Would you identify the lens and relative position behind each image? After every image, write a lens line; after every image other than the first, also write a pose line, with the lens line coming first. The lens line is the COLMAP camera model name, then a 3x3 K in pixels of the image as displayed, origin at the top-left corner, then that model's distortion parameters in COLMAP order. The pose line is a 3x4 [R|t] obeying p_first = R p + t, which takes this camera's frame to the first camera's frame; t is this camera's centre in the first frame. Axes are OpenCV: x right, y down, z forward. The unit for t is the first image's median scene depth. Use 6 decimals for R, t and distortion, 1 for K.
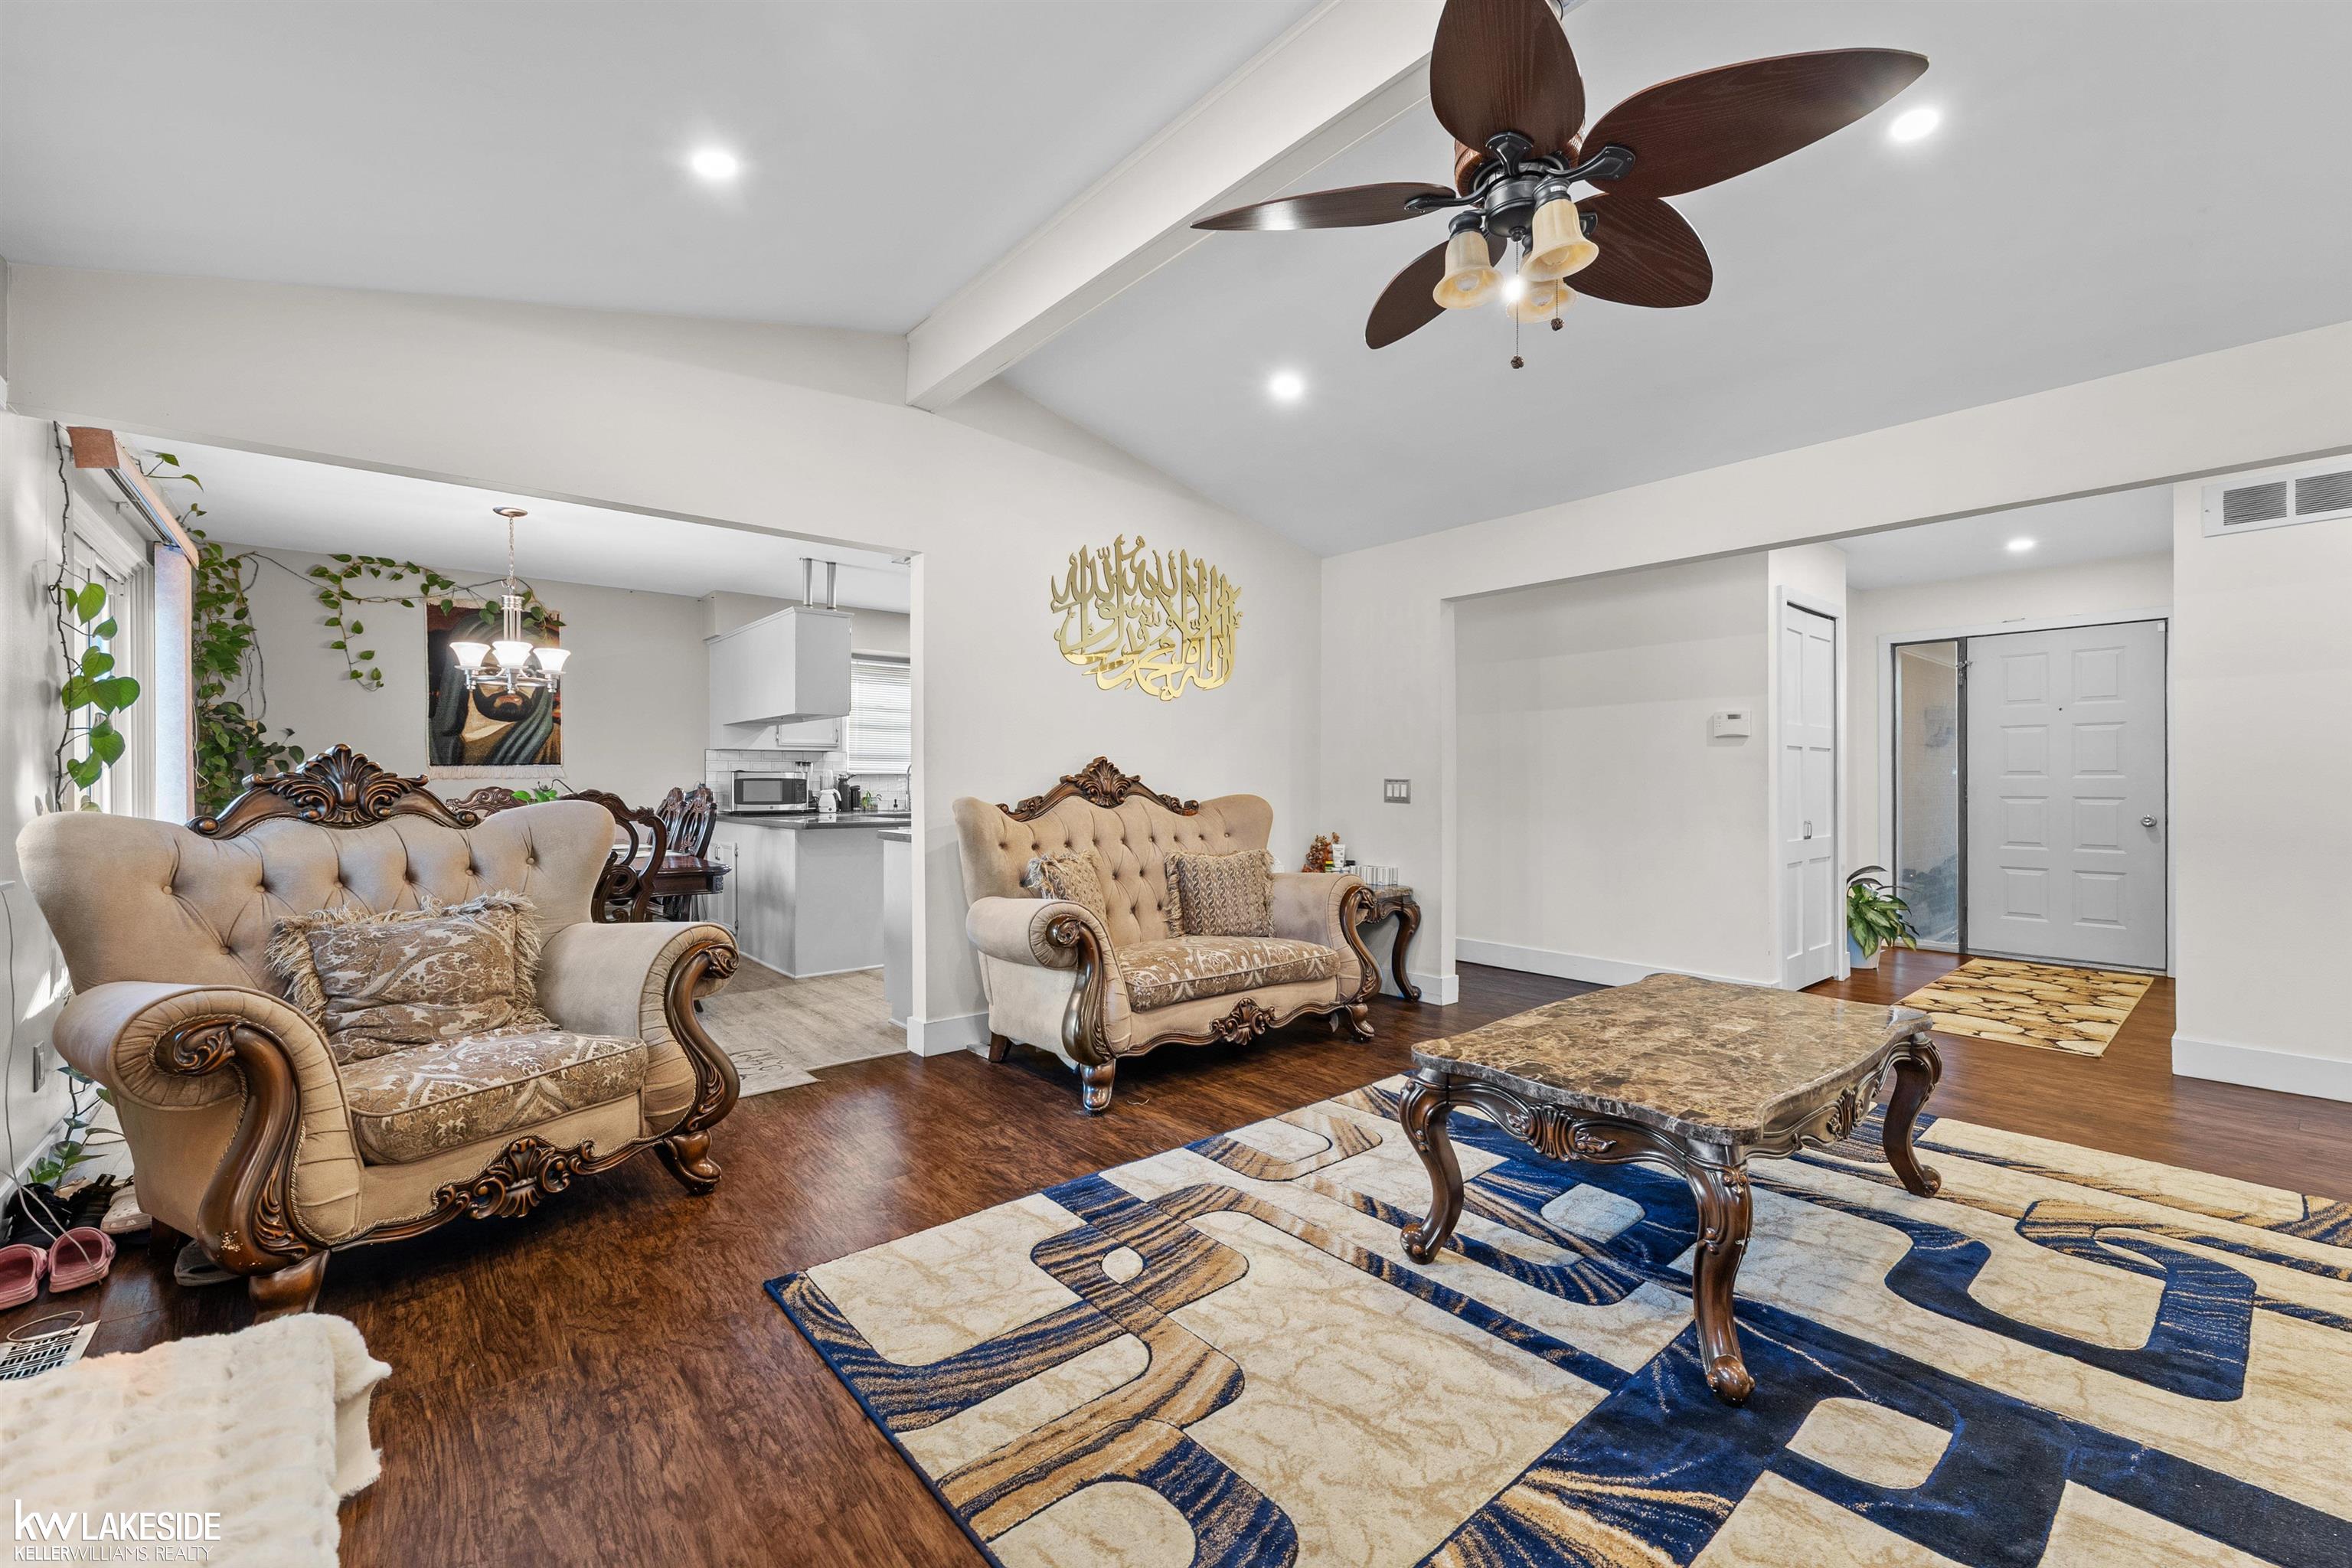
lens RADIAL K [[968.0, 0, 1204.2], [0, 968.0, 790.8], [0, 0, 1]] dist [0.001005, 0.000287]
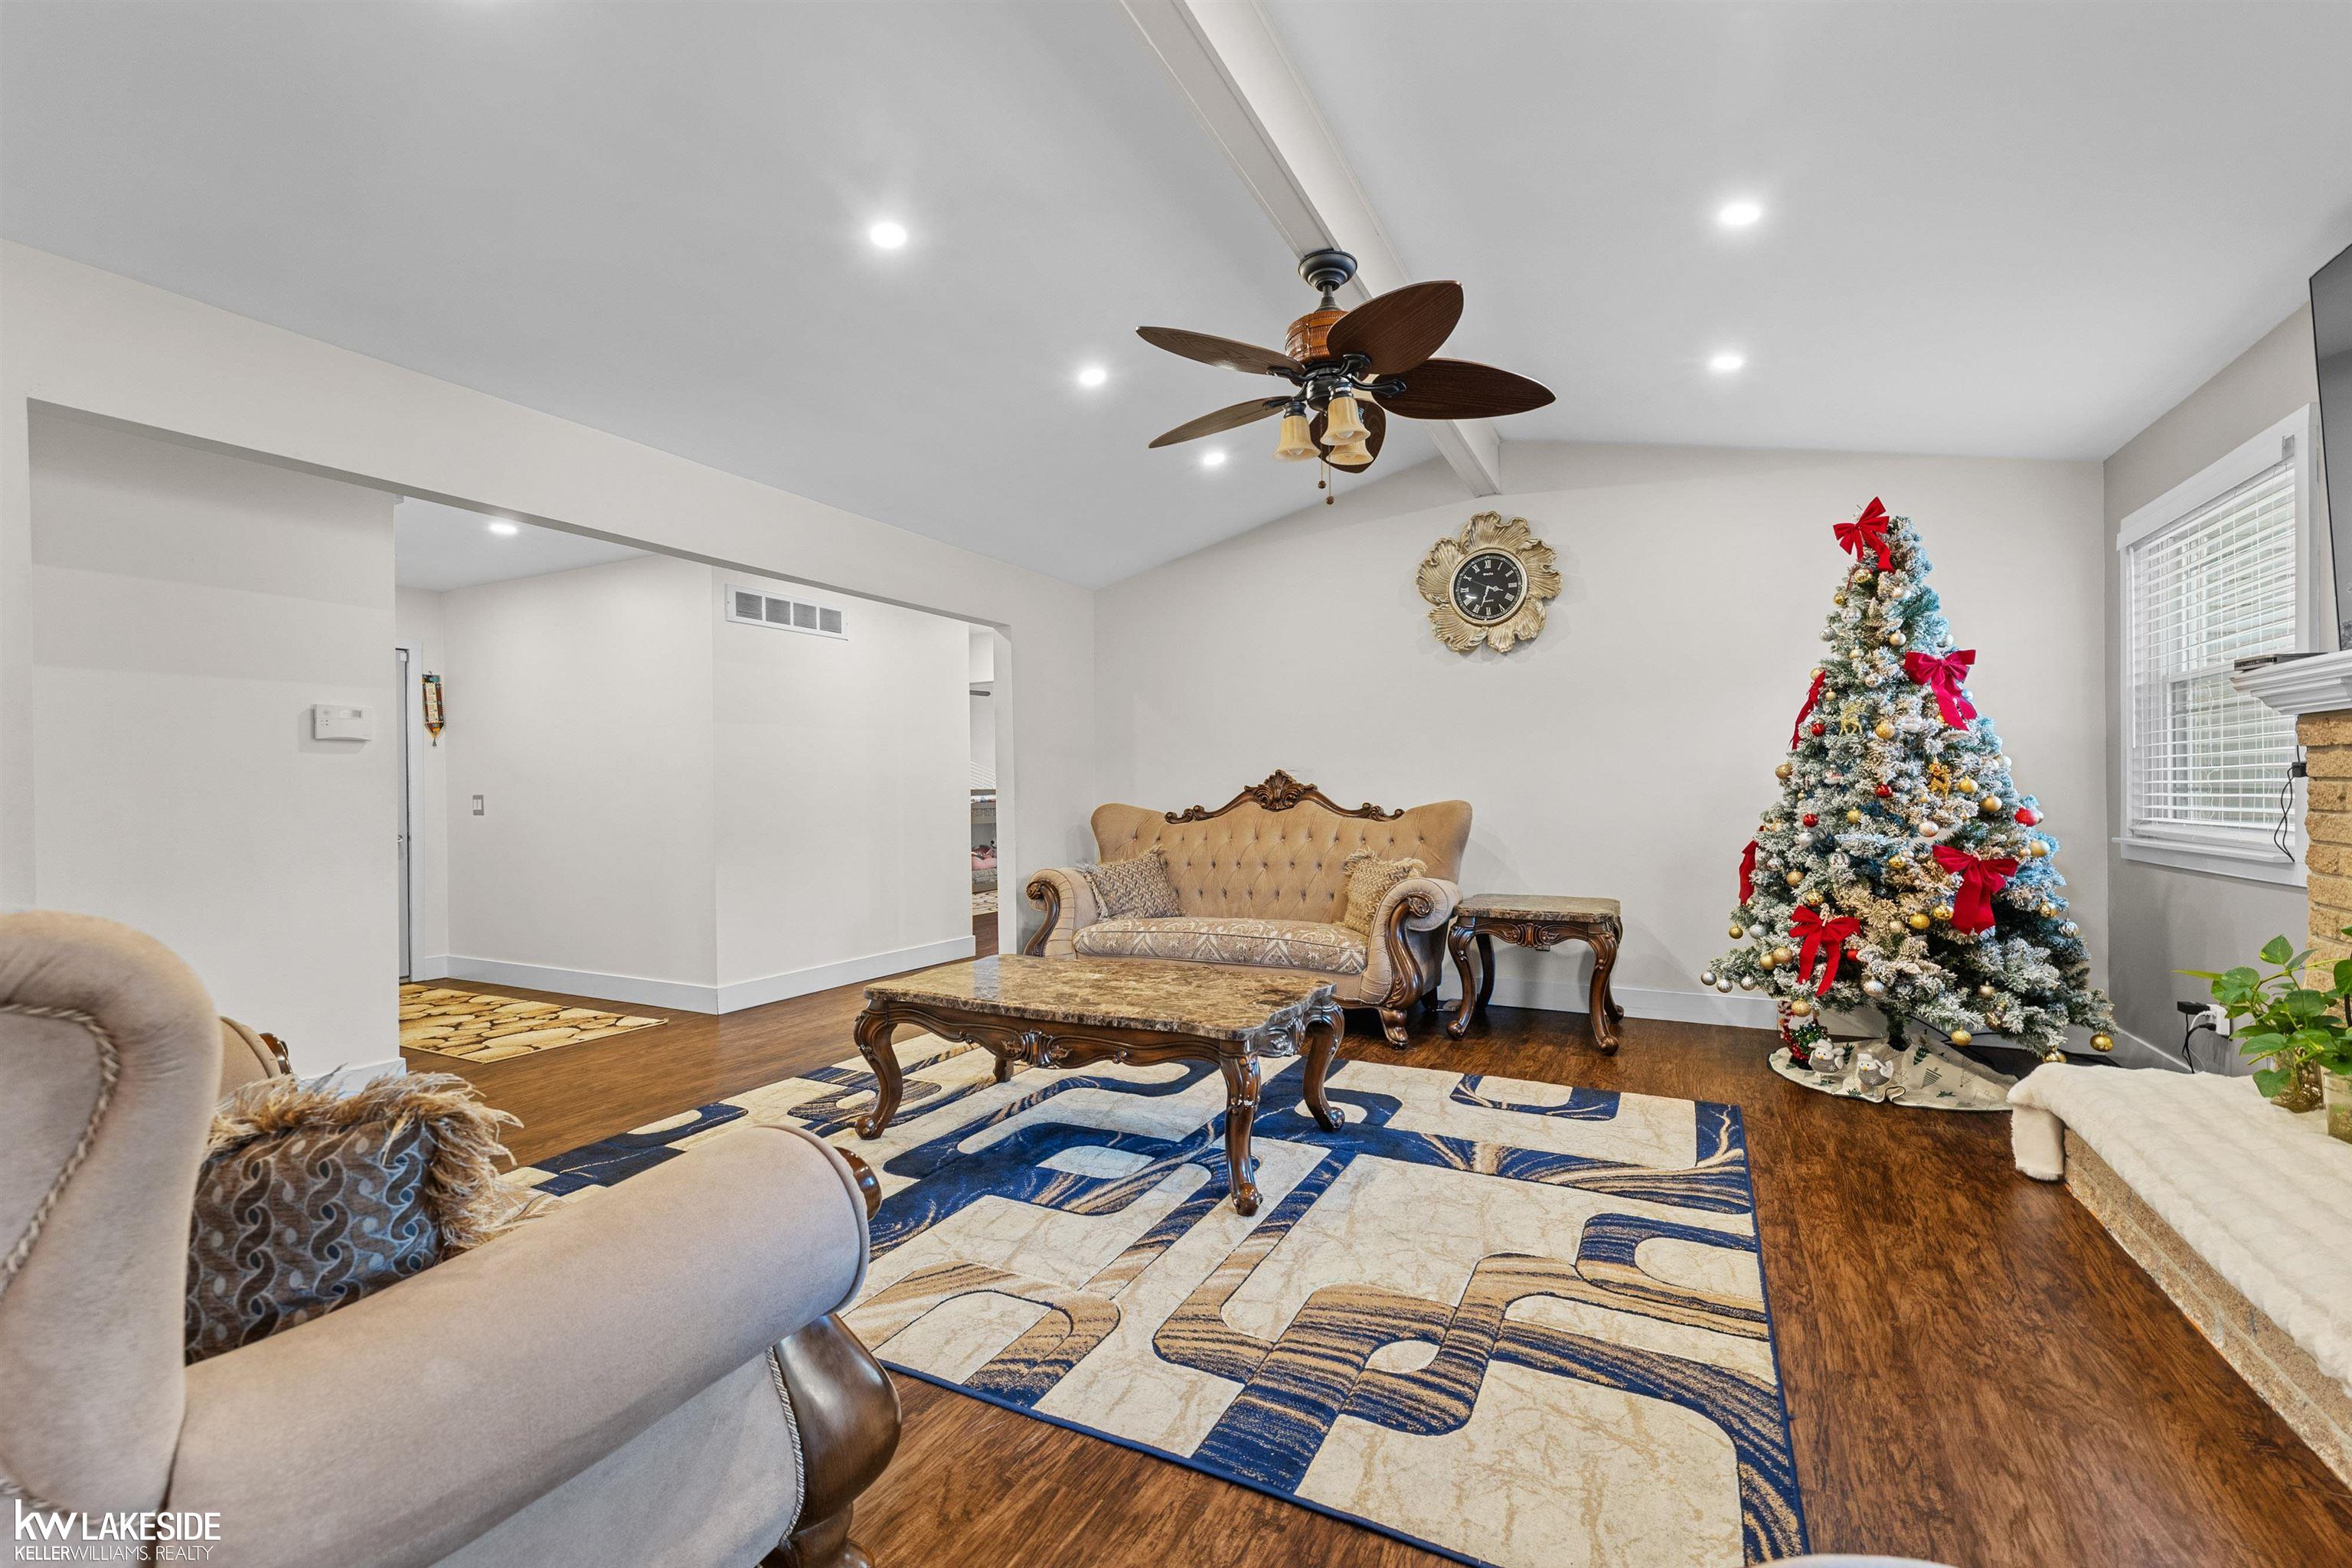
lens RADIAL K [[940.5, 0, 1207.4], [0, 940.5, 771.1], [0, 0, 1]] dist [0.009443, -0.000019]
pose [[-0.367225, 0.024217, 0.929817, -0.743992], [0.020510, 0.999629, -0.017935, -0.012015], [-0.929906, 0.012484, -0.367585, 1.348332]]
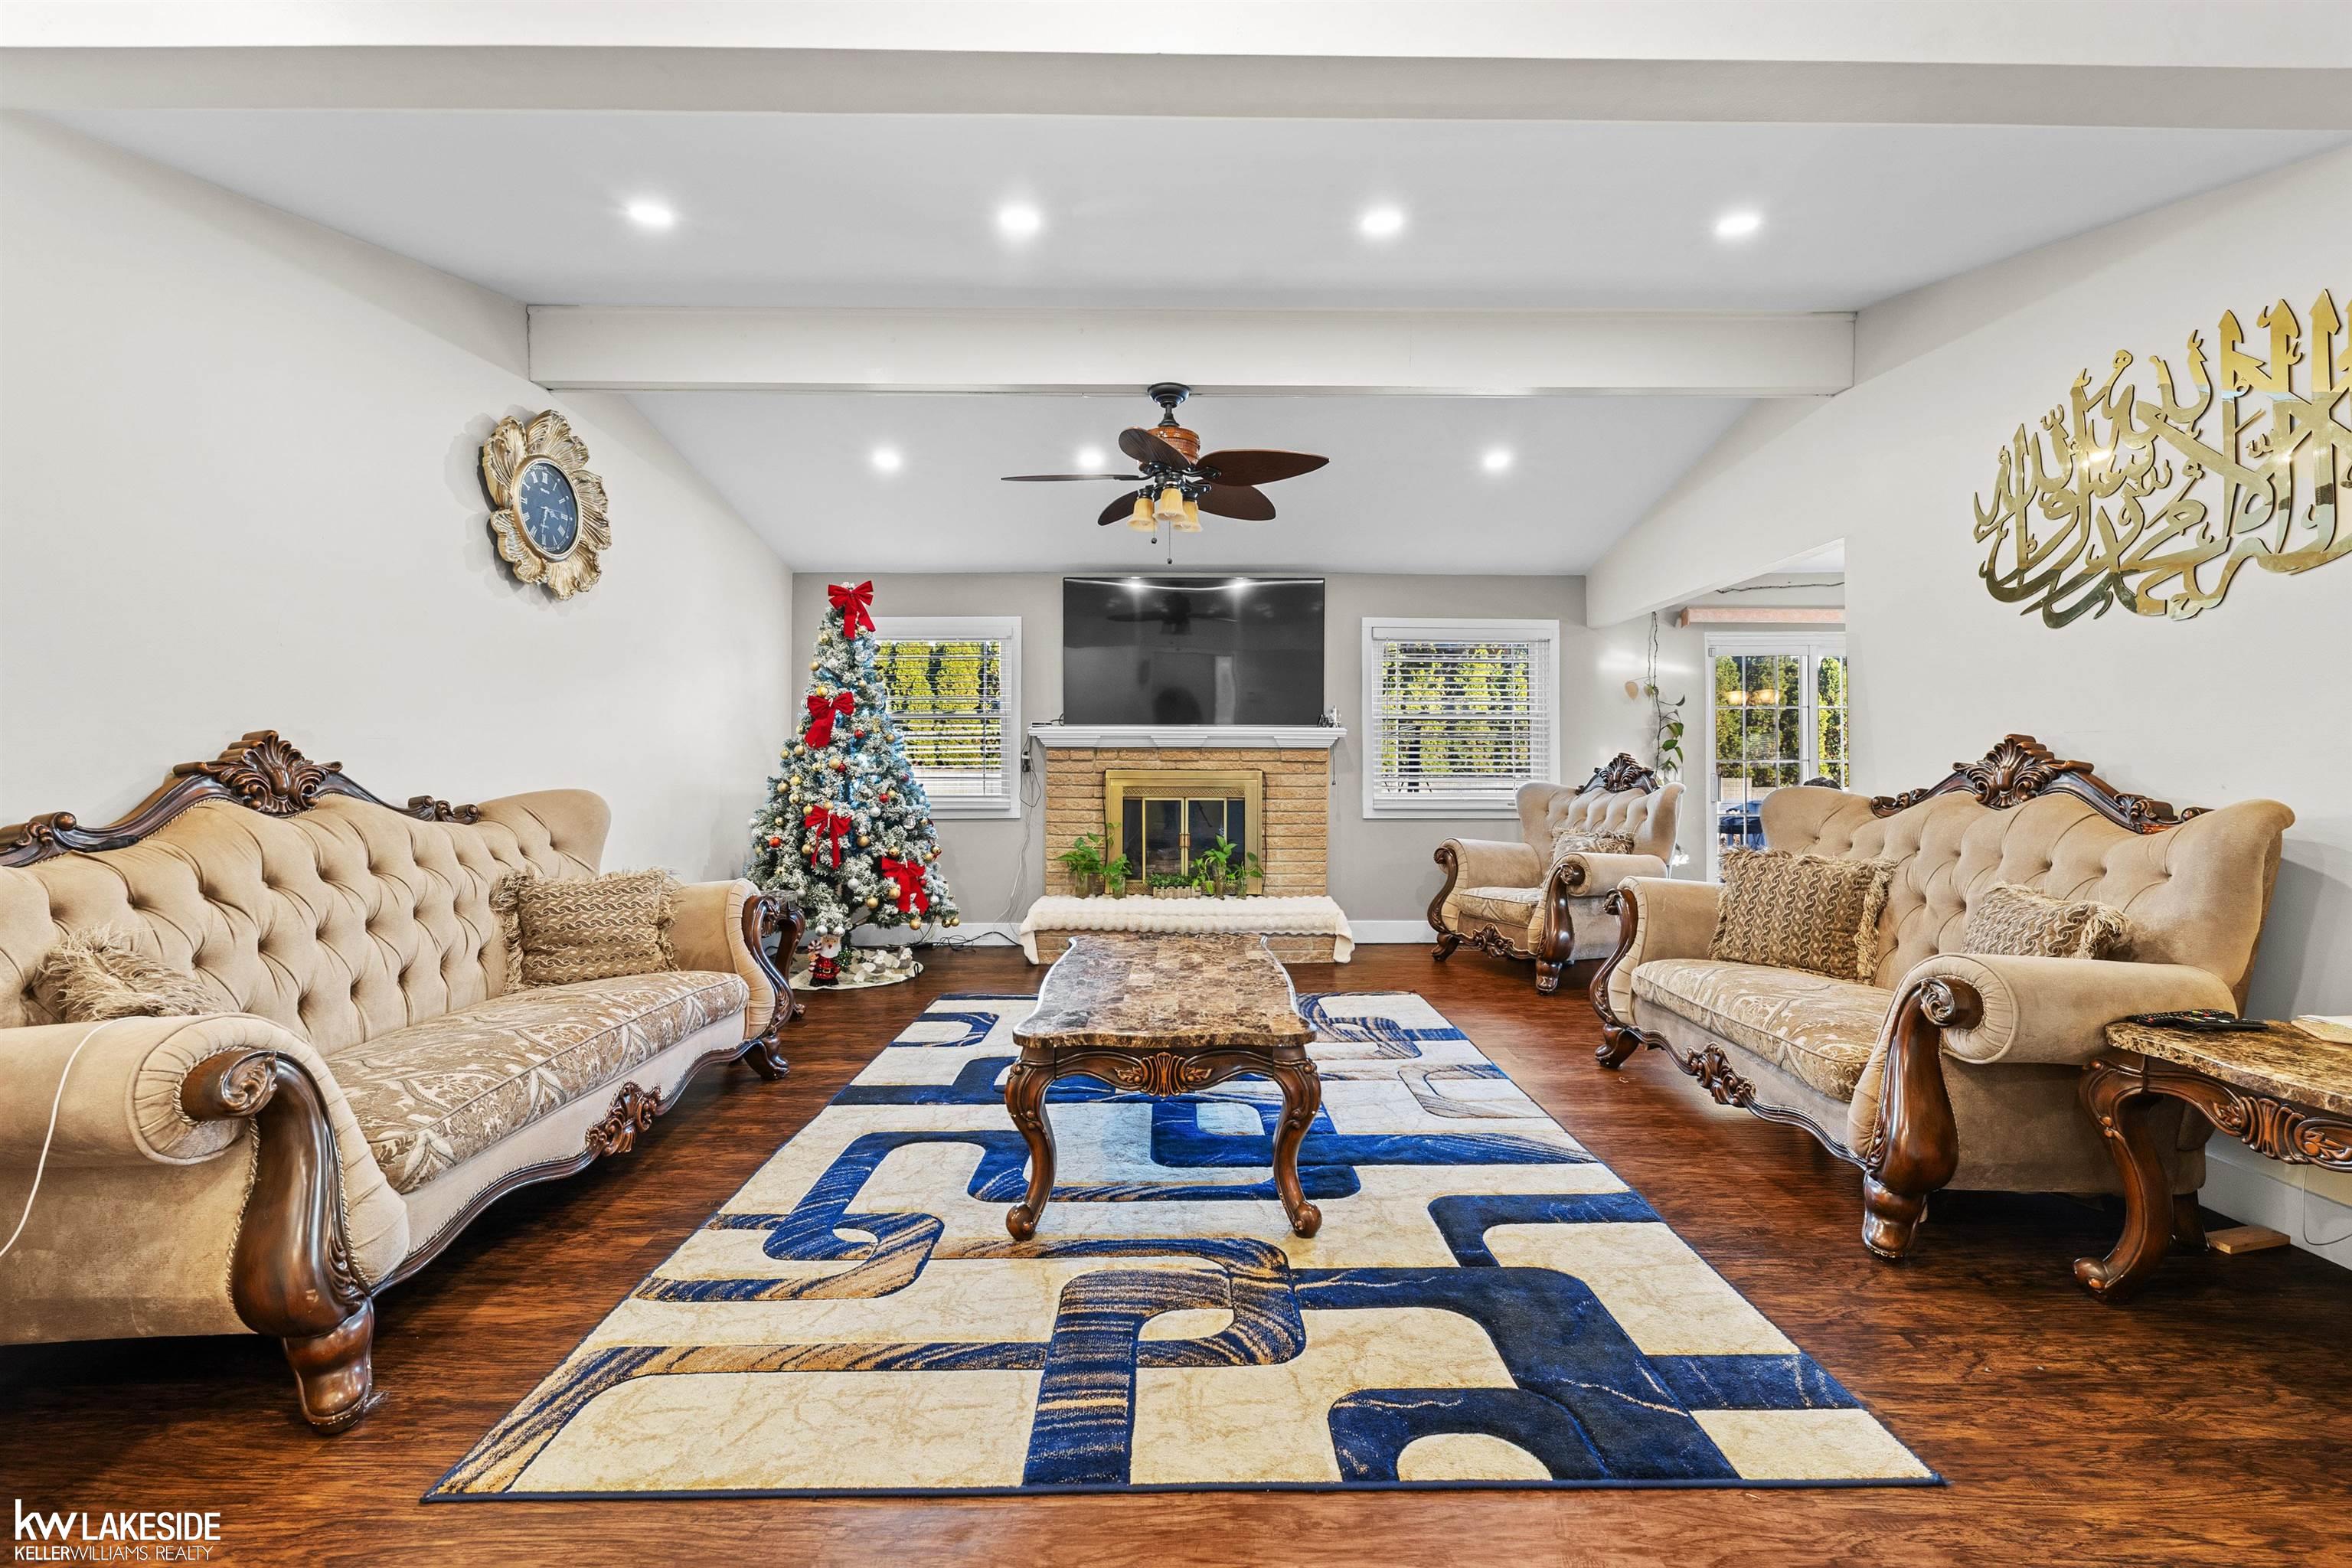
lens RADIAL K [[940.5, 0, 1207.4], [0, 940.5, 771.1], [0, 0, 1]] dist [0.009443, -0.000019]
pose [[-0.648206, -0.004017, -0.761454, 1.412787], [-0.005775, 0.999983, -0.000359, -0.011768], [0.761443, 0.004164, -0.648219, 1.852058]]
